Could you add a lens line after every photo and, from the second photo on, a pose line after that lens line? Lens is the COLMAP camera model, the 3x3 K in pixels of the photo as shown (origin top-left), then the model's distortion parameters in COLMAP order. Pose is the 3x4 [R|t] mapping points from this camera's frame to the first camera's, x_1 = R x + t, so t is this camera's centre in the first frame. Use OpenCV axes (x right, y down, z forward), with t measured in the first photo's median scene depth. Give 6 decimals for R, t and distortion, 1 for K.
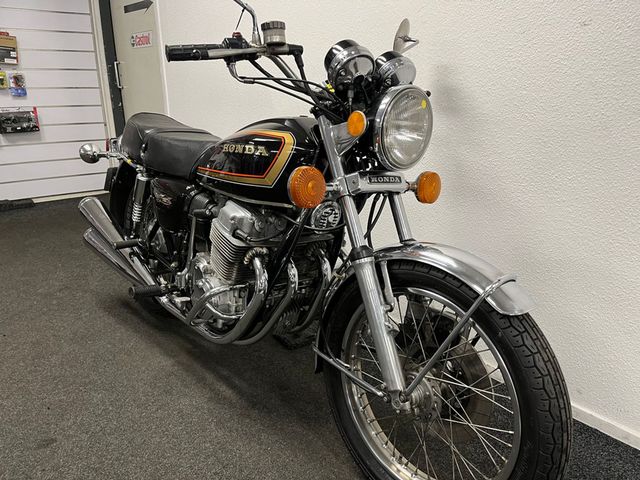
lens RADIAL K [[487.4, 0, 314.9], [0, 487.4, 246.8], [0, 0, 1]] dist [0.100129, -0.146885]
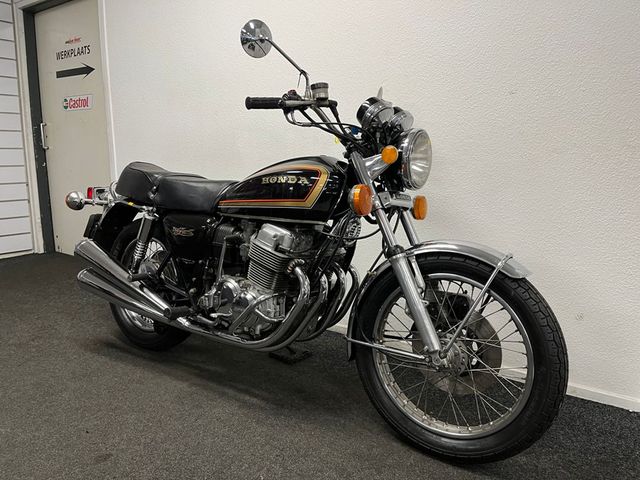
lens RADIAL K [[487.4, 0, 314.9], [0, 487.4, 246.8], [0, 0, 1]] dist [0.100129, -0.146885]
pose [[0.970707, -0.041334, 0.236685, -0.363896], [0.072782, 0.989393, -0.125714, 0.128911], [-0.228979, 0.139257, 0.963419, -0.188816]]
